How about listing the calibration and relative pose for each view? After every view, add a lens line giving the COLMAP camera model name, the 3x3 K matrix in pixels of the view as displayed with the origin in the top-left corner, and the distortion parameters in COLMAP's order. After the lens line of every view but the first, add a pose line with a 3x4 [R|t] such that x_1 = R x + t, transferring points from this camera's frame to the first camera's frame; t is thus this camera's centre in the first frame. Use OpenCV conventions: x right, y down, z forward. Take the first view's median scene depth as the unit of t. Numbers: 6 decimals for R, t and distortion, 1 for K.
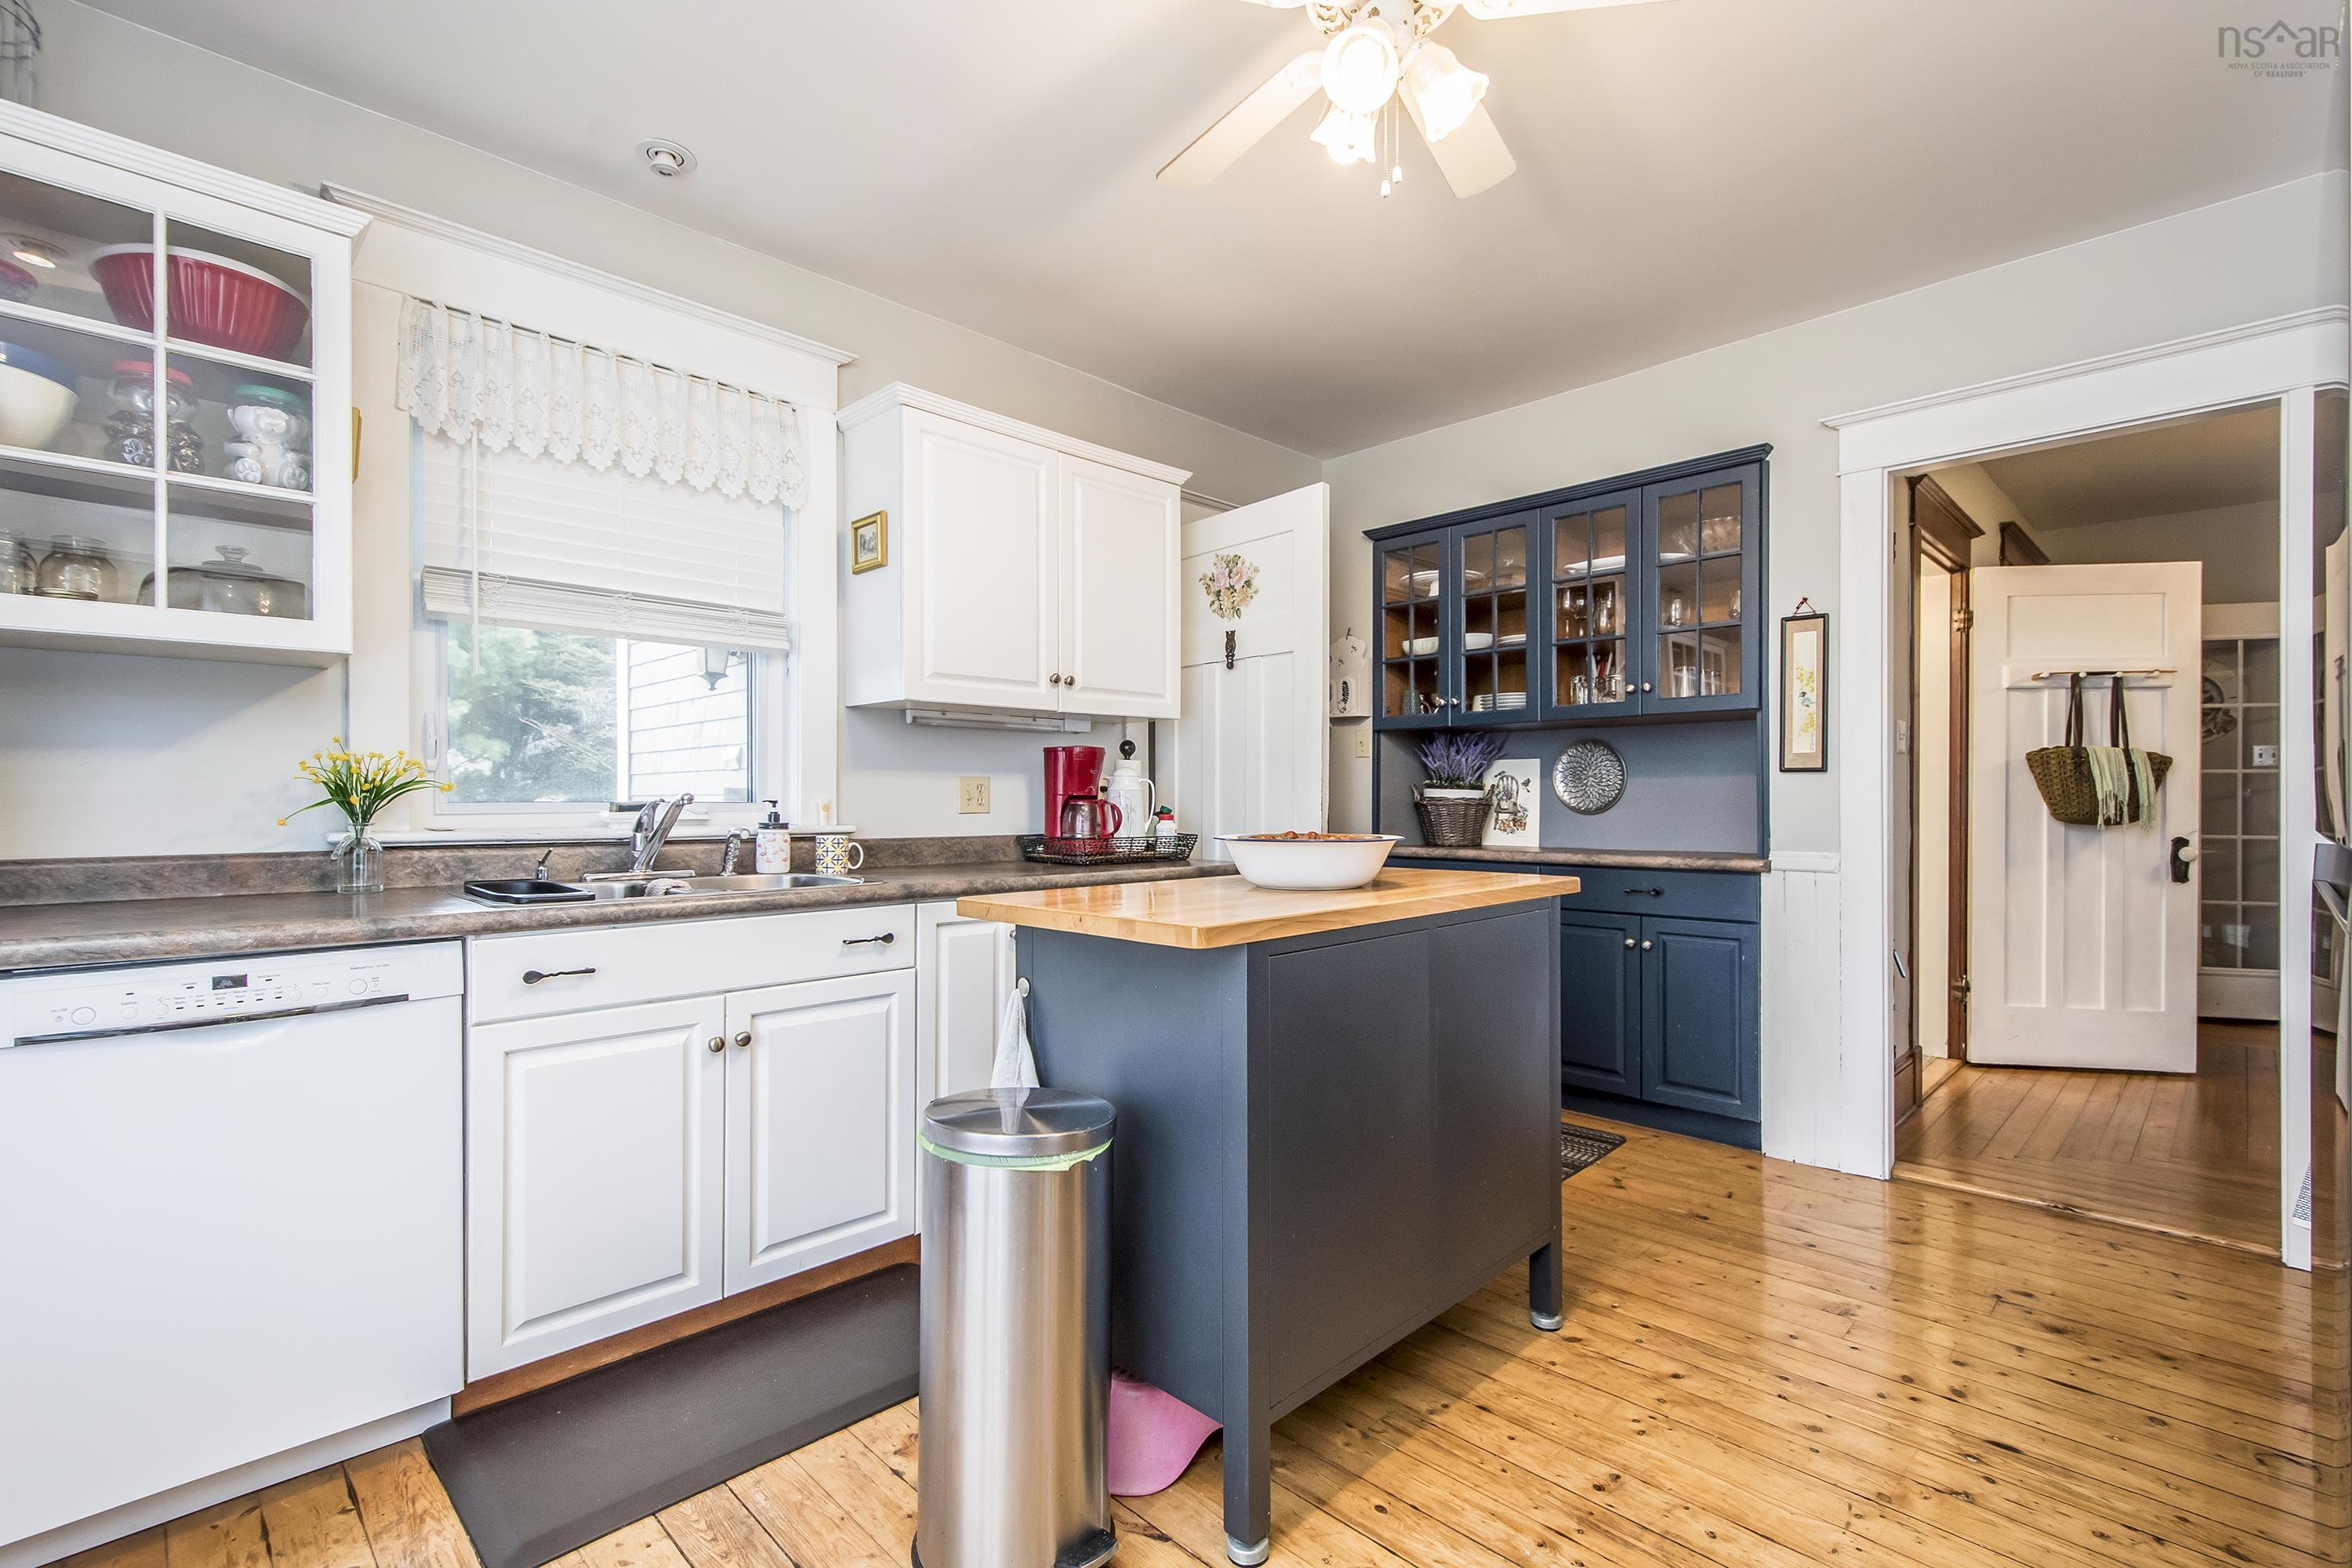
lens RADIAL K [[1048.1, 0, 1178.2], [0, 1048.1, 799.7], [0, 0, 1]] dist [-0.002360, -0.000279]
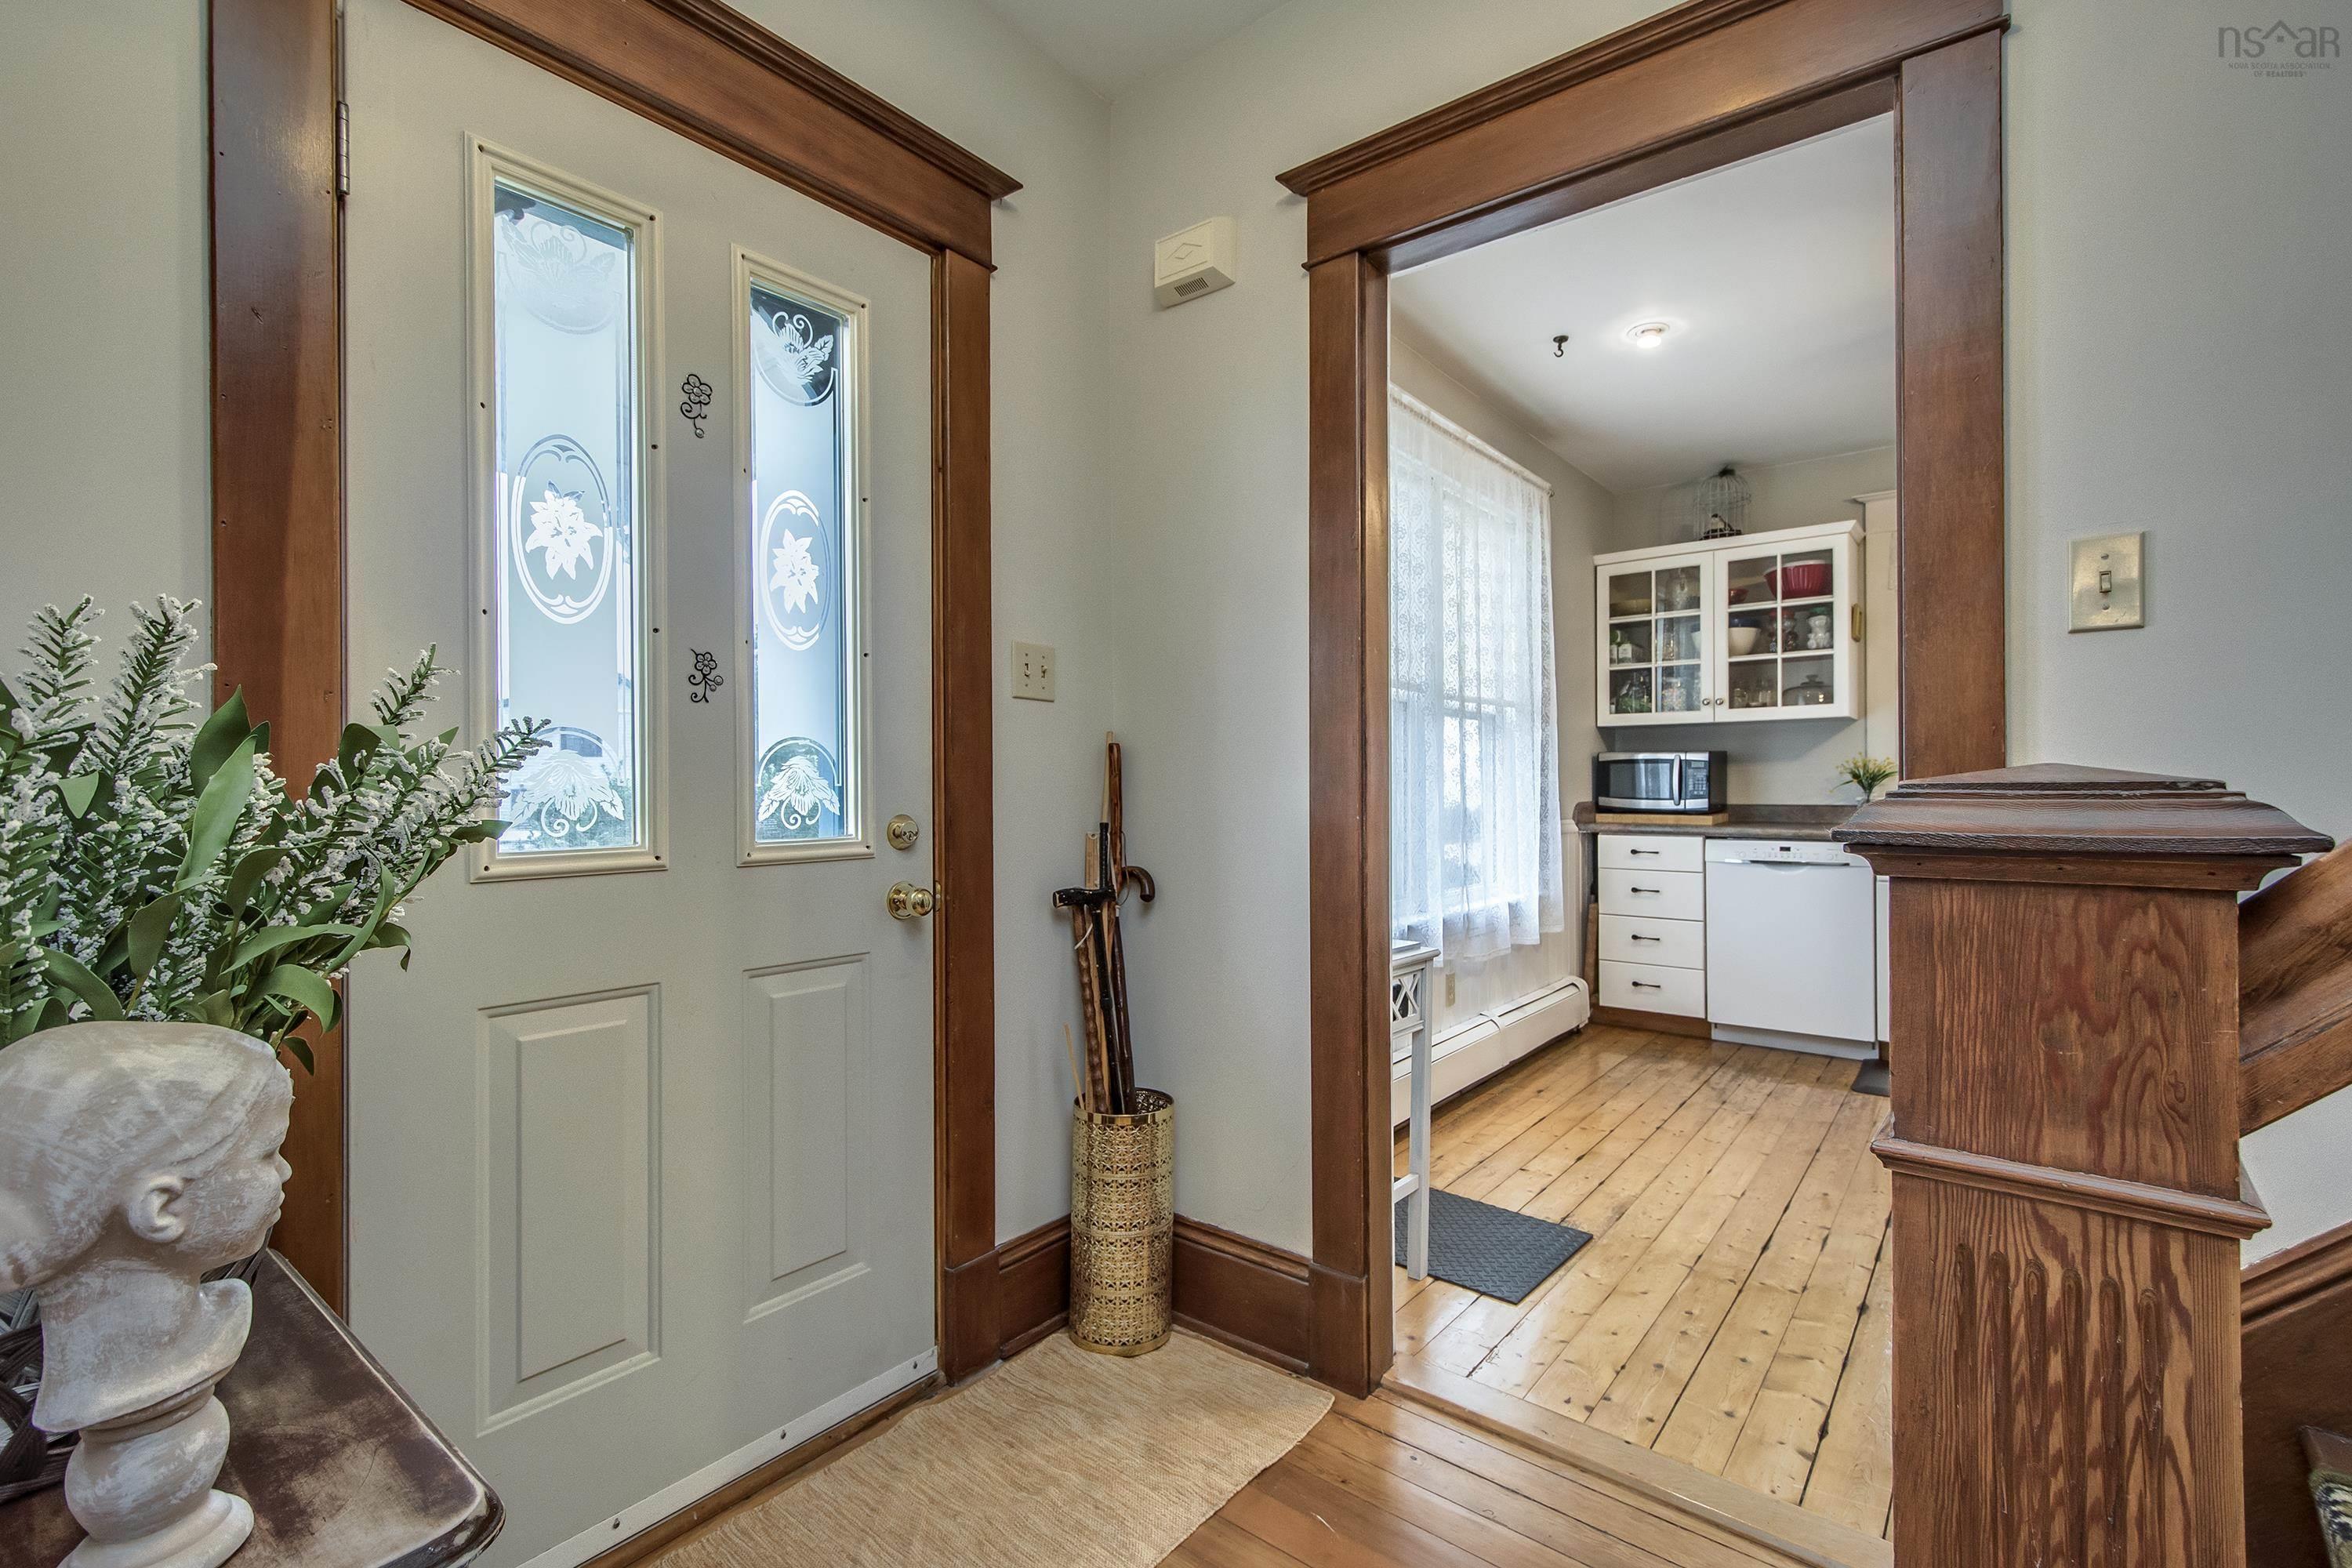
lens RADIAL K [[1048.1, 0, 1178.8], [0, 1048.1, 783.0], [0, 0, 1]] dist [-0.002360, -0.000279]
pose [[0.100674, 0.000151, -0.994919, 1.448102], [0.006632, 0.999978, 0.000823, -0.007556], [0.994897, -0.006681, 0.100671, -0.737738]]
